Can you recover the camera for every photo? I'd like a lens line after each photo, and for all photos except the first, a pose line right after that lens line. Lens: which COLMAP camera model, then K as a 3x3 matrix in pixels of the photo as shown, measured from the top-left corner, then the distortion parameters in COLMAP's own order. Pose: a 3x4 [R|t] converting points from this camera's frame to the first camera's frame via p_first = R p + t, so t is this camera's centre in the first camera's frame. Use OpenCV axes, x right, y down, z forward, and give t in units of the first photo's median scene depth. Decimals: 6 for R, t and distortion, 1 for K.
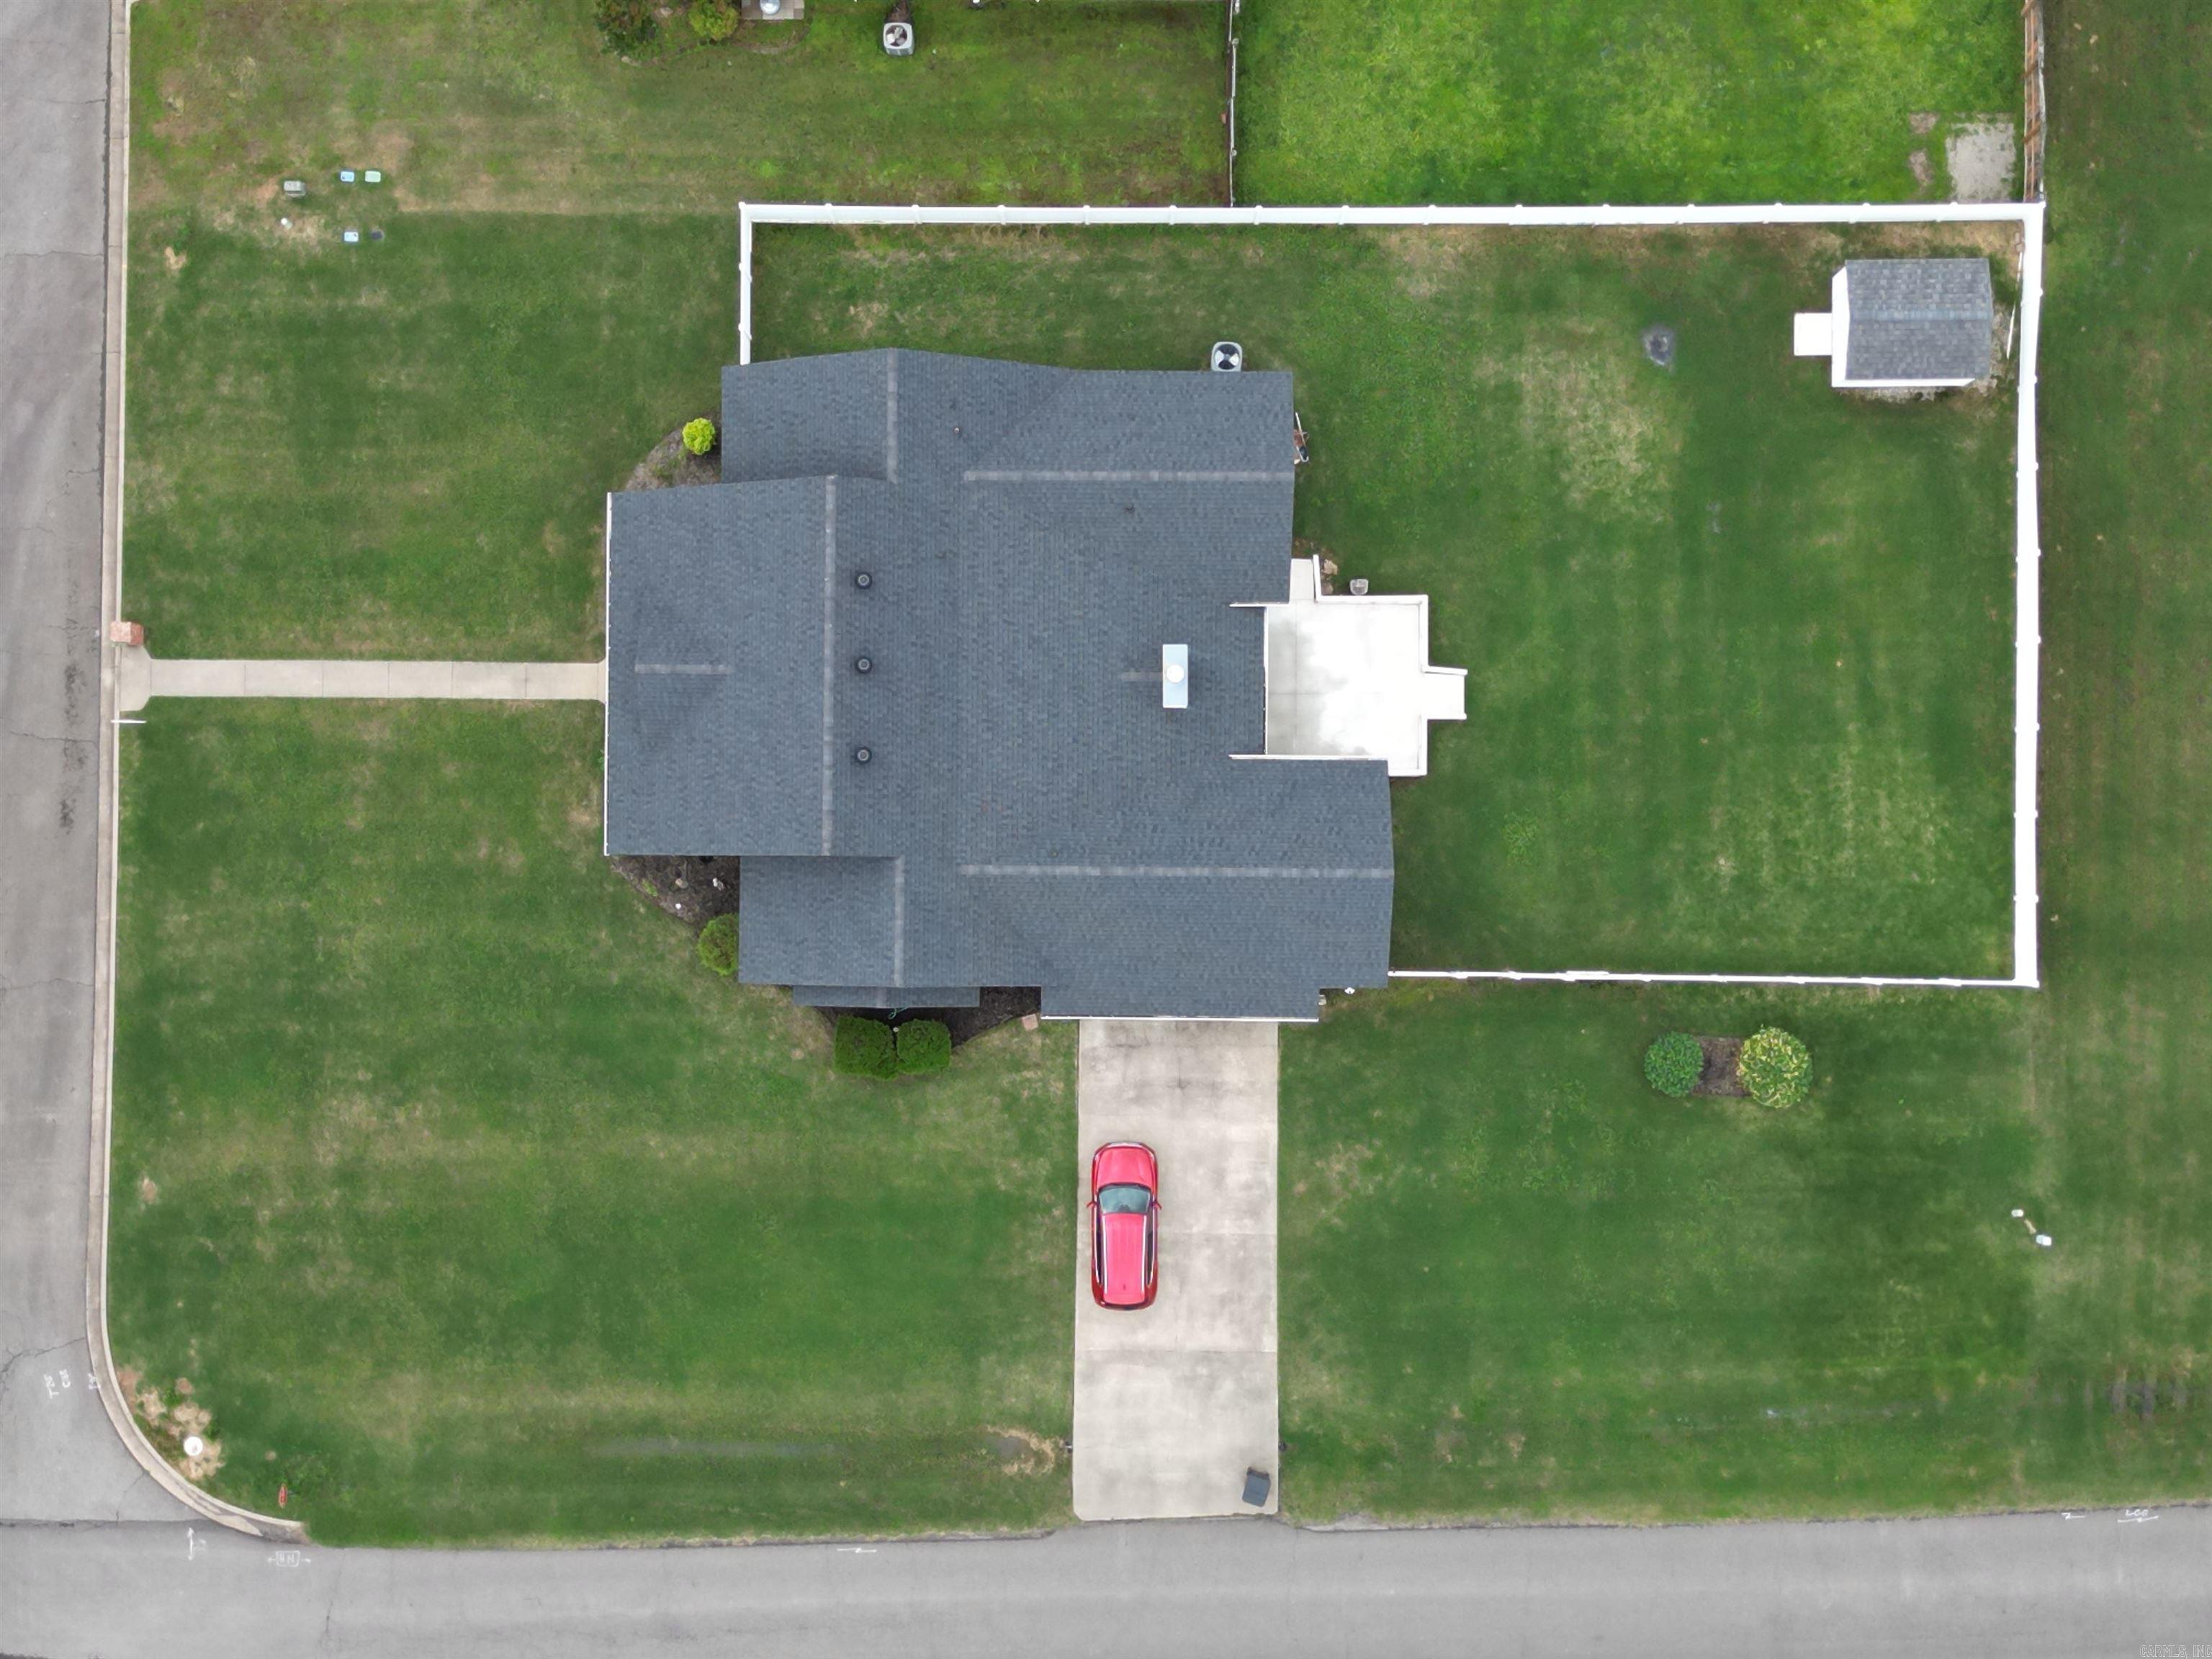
lens RADIAL K [[3066.8, 0, 1095.5], [0, 3066.8, 840.7], [0, 0, 1]] dist [0.187979, -0.551946]
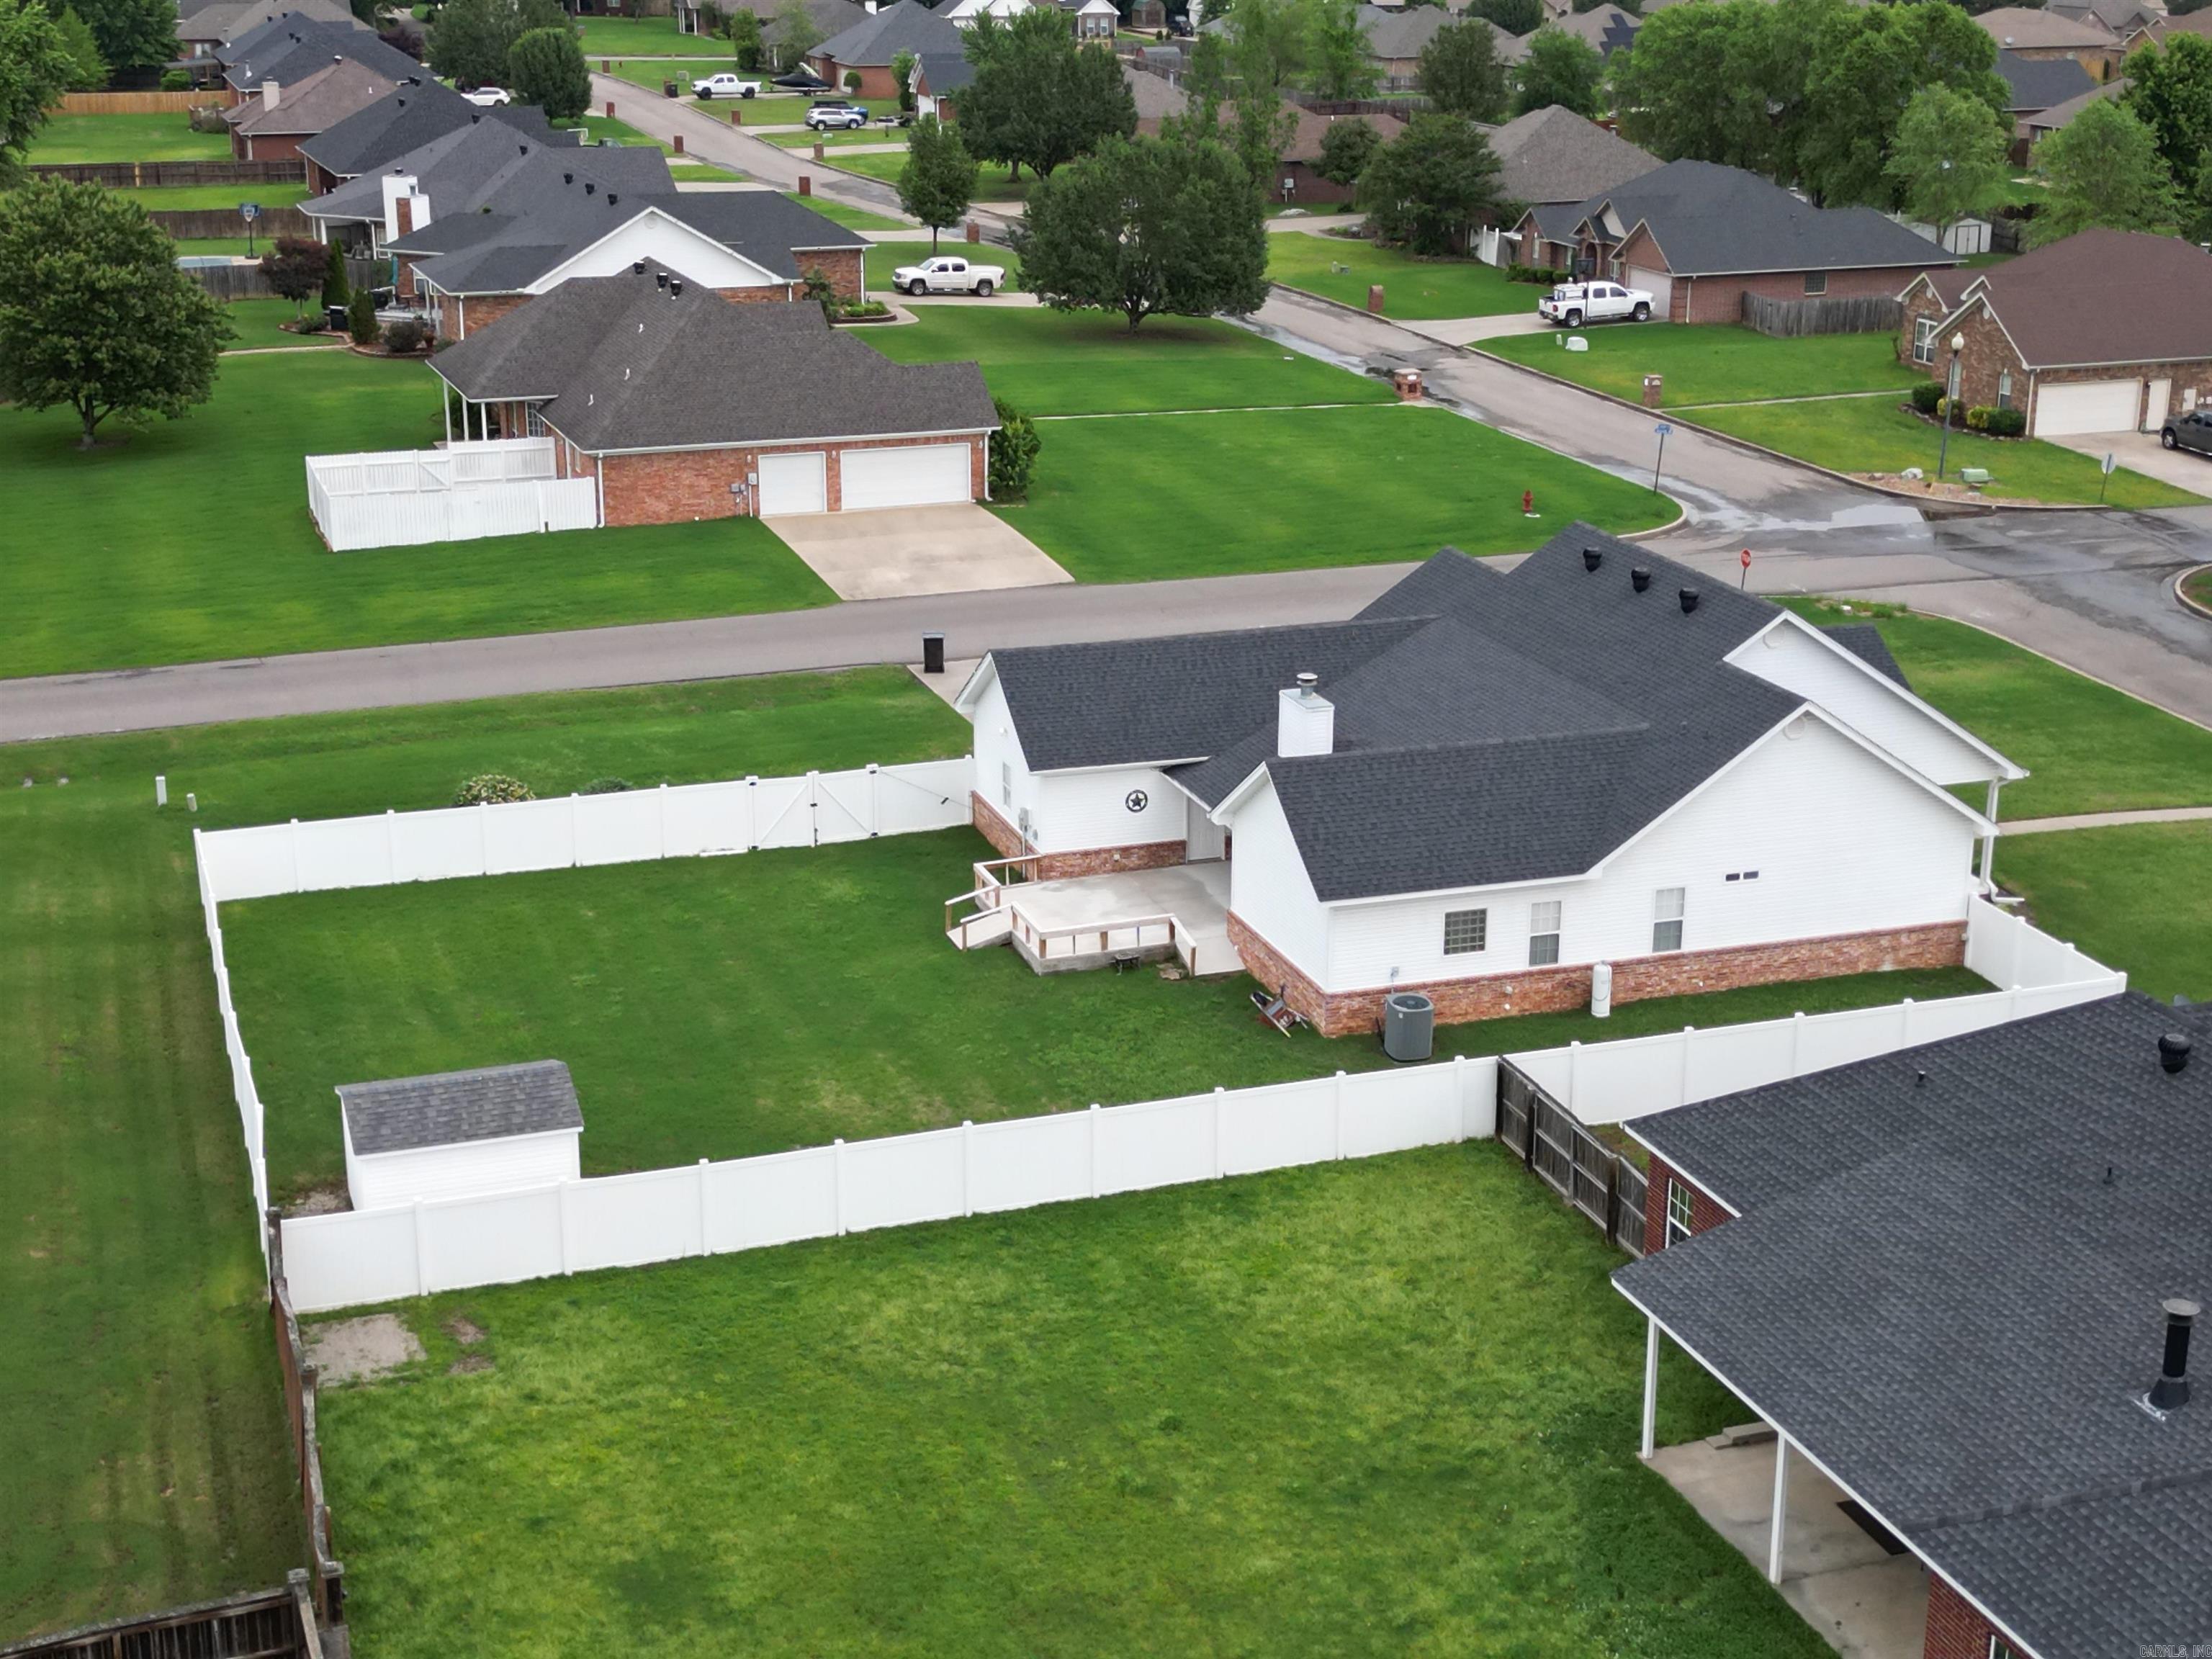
lens RADIAL K [[3066.8, 0, 1095.5], [0, 3066.8, 840.7], [0, 0, 1]] dist [0.187979, -0.551946]
pose [[-0.942122, 0.103076, -0.319033, 0.334663], [-0.335220, -0.272987, 0.901724, -0.762972], [0.005854, 0.956480, 0.291740, 0.751619]]
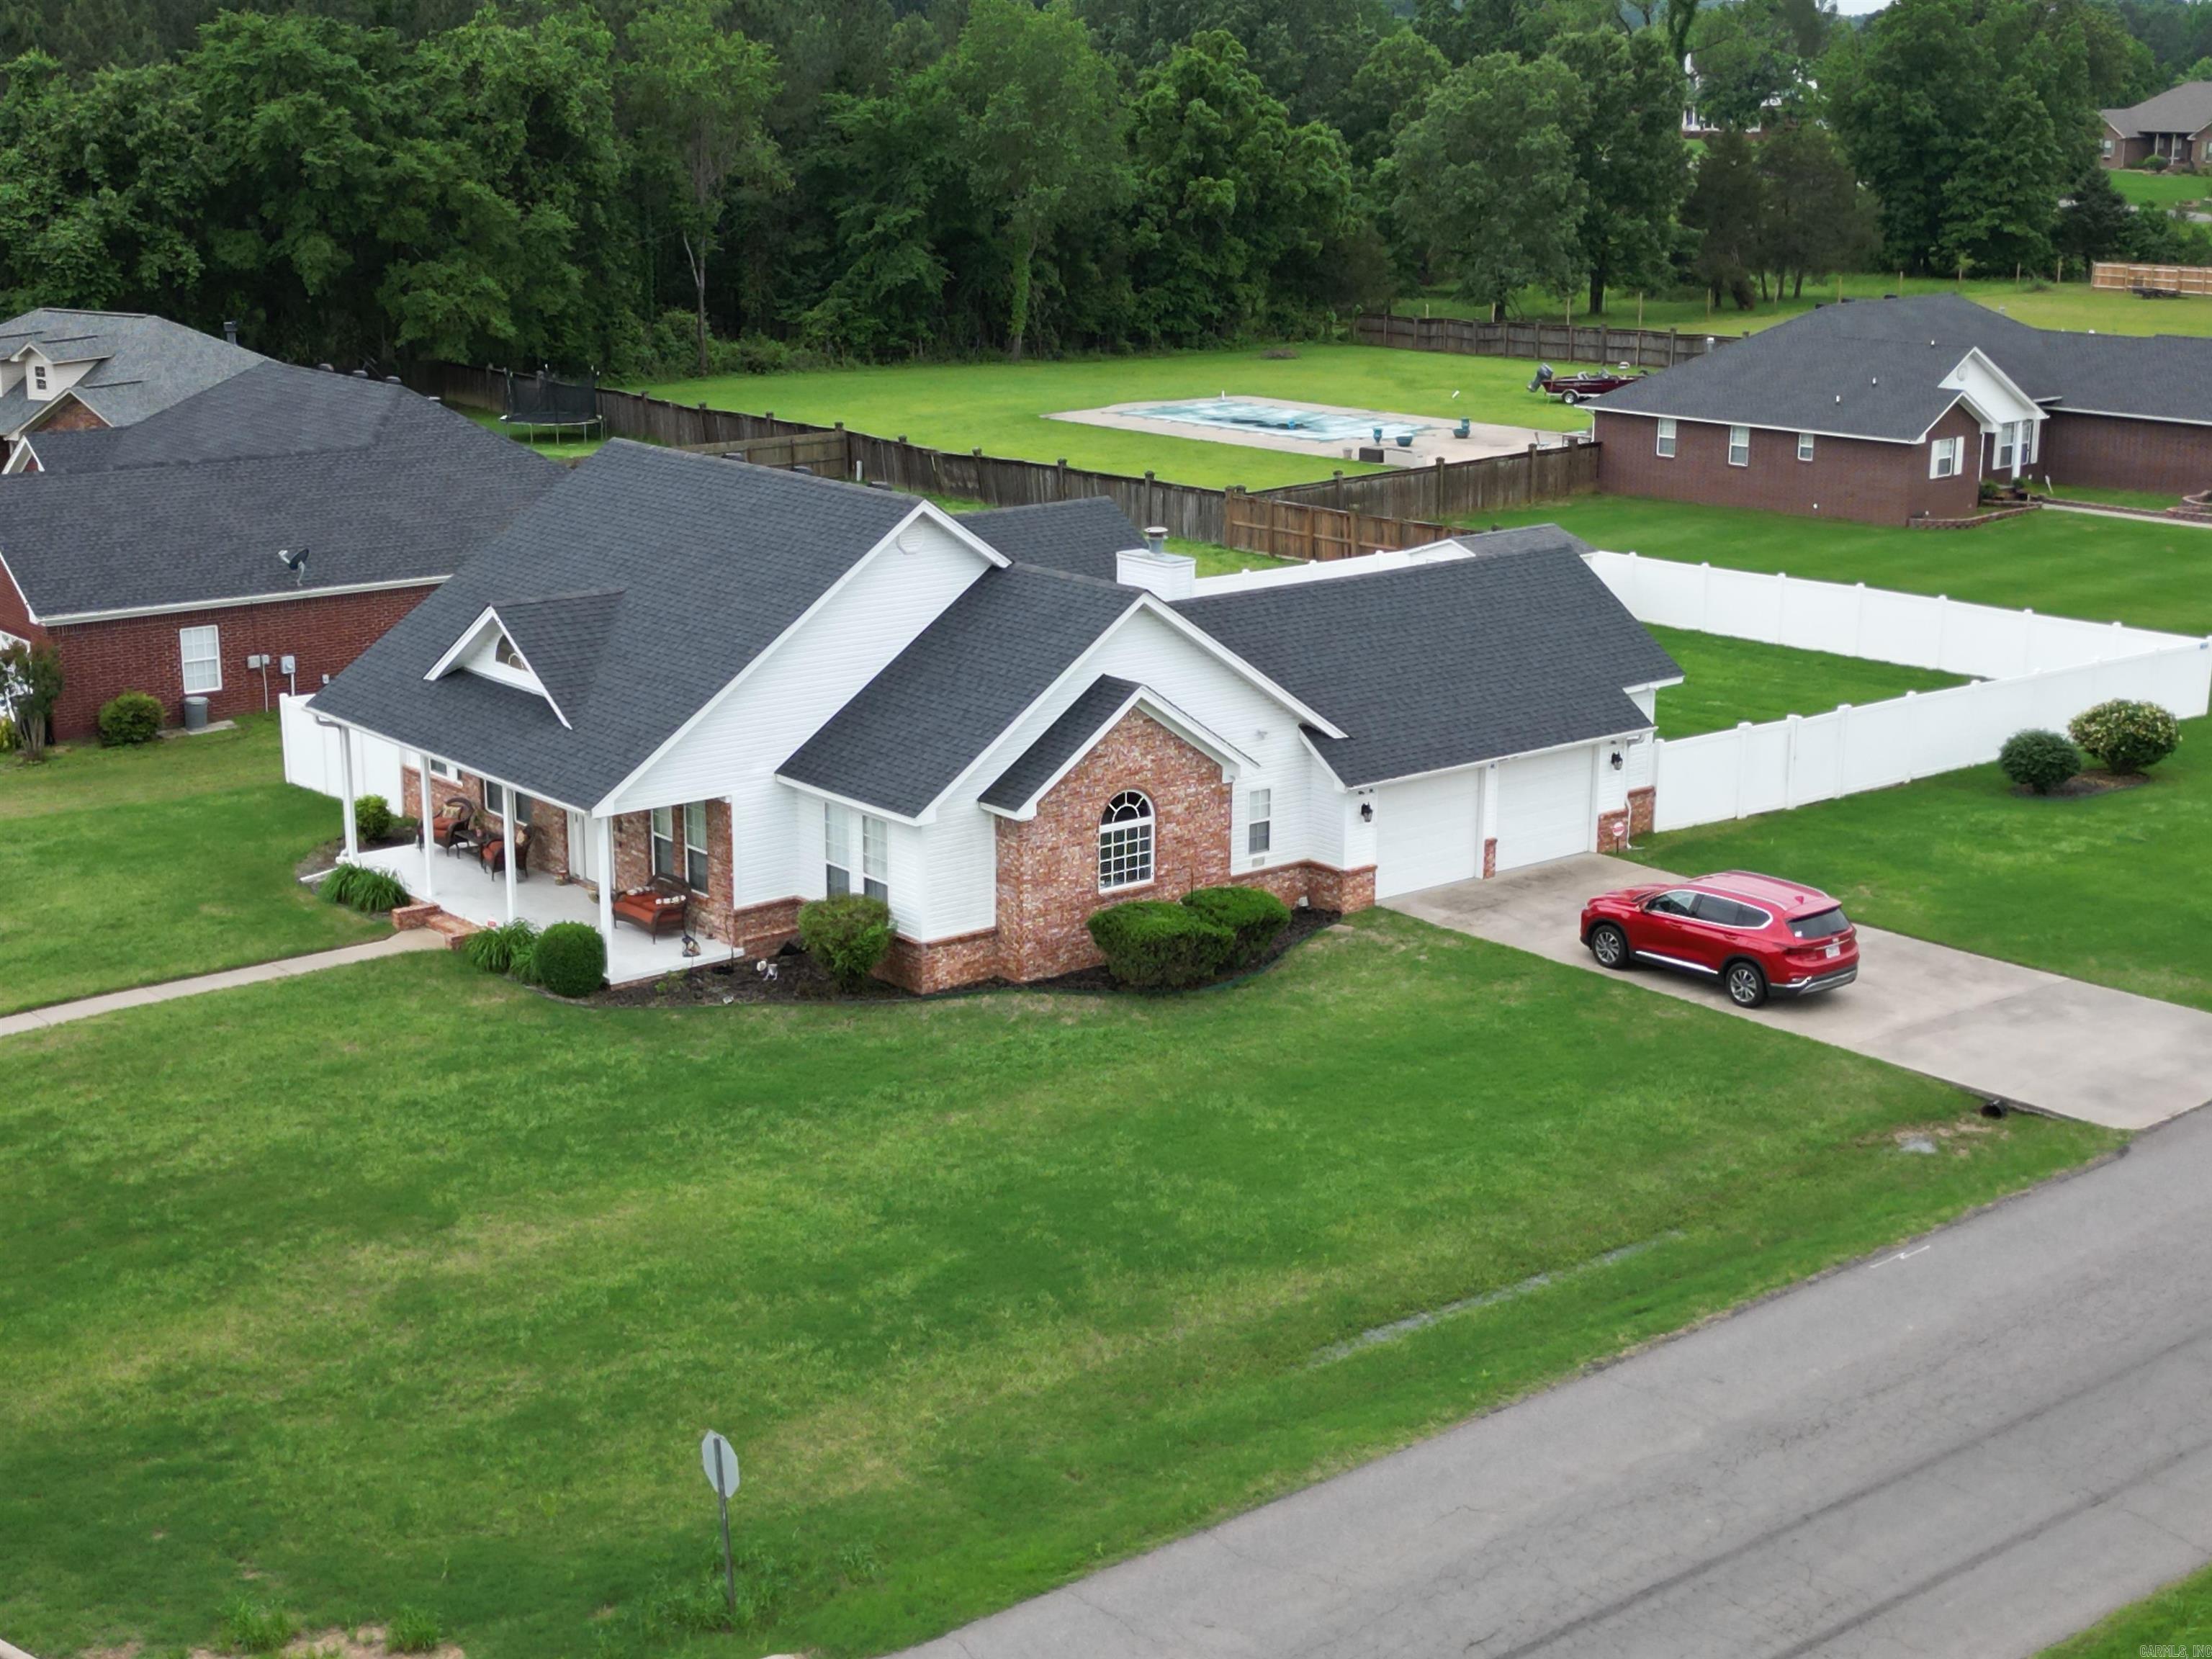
lens RADIAL K [[3066.8, 0, 1095.5], [0, 3066.8, 840.7], [0, 0, 1]] dist [0.187979, -0.551946]
pose [[0.771431, -0.153809, 0.617444, -0.421181], [0.636135, 0.209361, -0.742631, 0.465989], [-0.015045, 0.965666, 0.259351, 0.831893]]
